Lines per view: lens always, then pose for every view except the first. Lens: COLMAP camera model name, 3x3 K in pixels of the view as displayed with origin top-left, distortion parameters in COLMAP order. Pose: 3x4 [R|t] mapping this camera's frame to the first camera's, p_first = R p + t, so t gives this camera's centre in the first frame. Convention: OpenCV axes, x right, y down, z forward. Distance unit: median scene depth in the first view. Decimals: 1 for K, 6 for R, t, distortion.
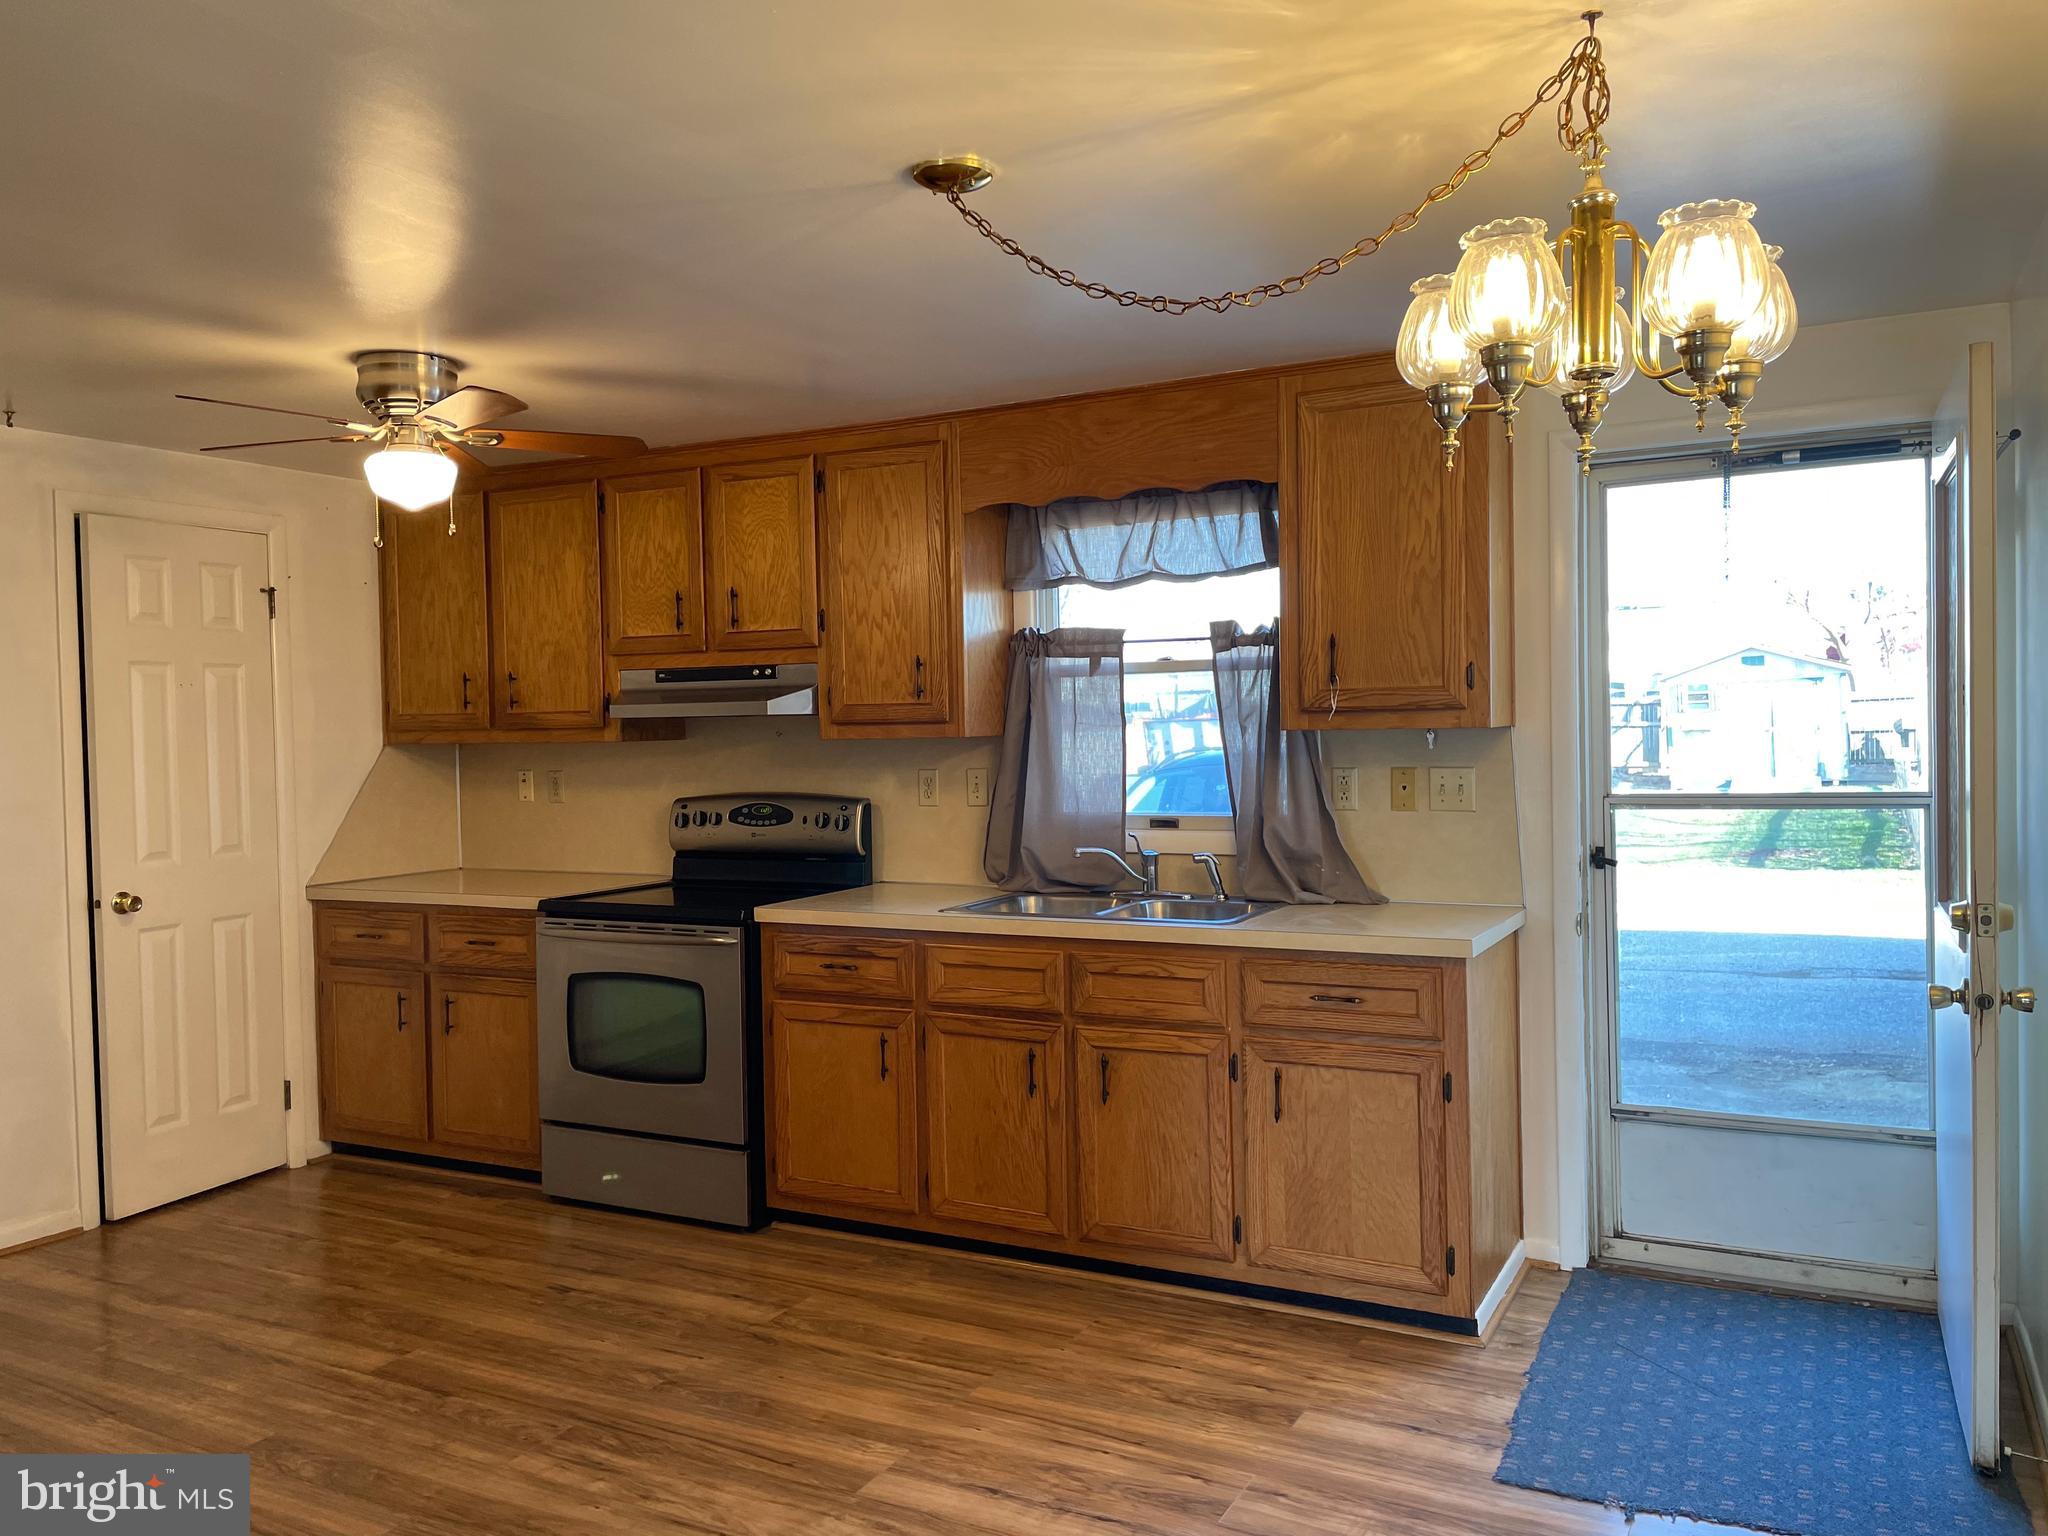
lens RADIAL K [[1542.9, 0, 1027.0], [0, 1542.9, 771.6], [0, 0, 1]] dist [0.083939, -0.098376]
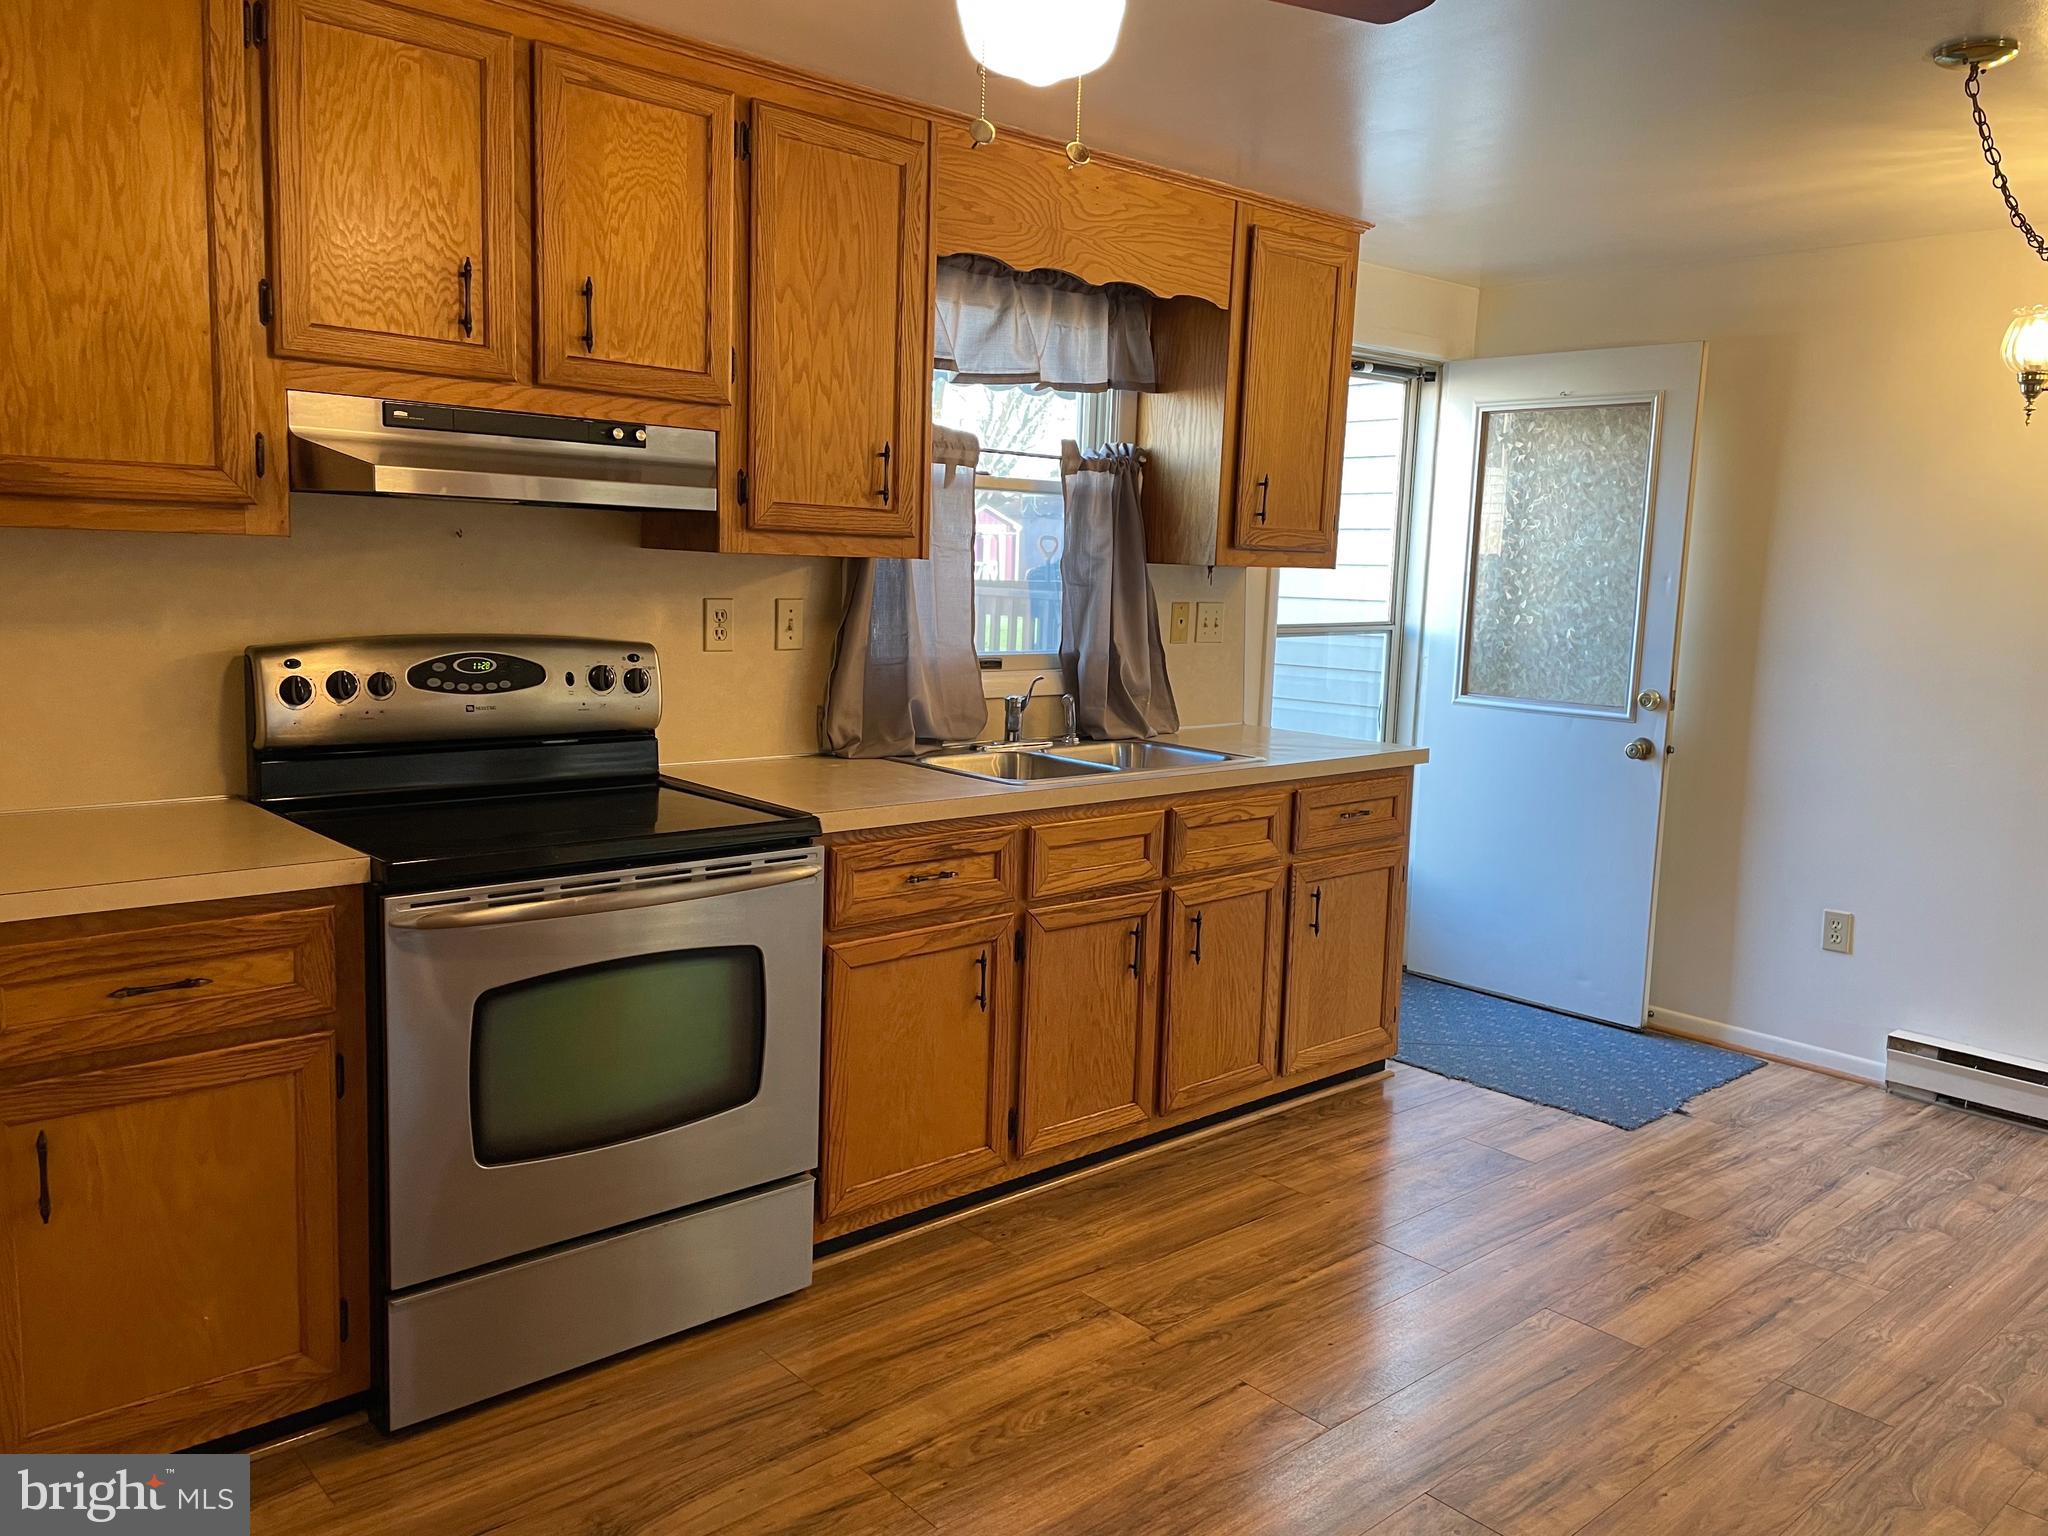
lens RADIAL K [[1536.4, 0, 1024.0], [0, 1536.4, 768.0], [0, 0, 1]] dist [0.080609, -0.095776]
pose [[0.349512, -0.096641, 0.931934, -0.822537], [-0.010701, 0.994190, 0.107110, -0.001823], [-0.936871, -0.047409, 0.346447, 0.761401]]
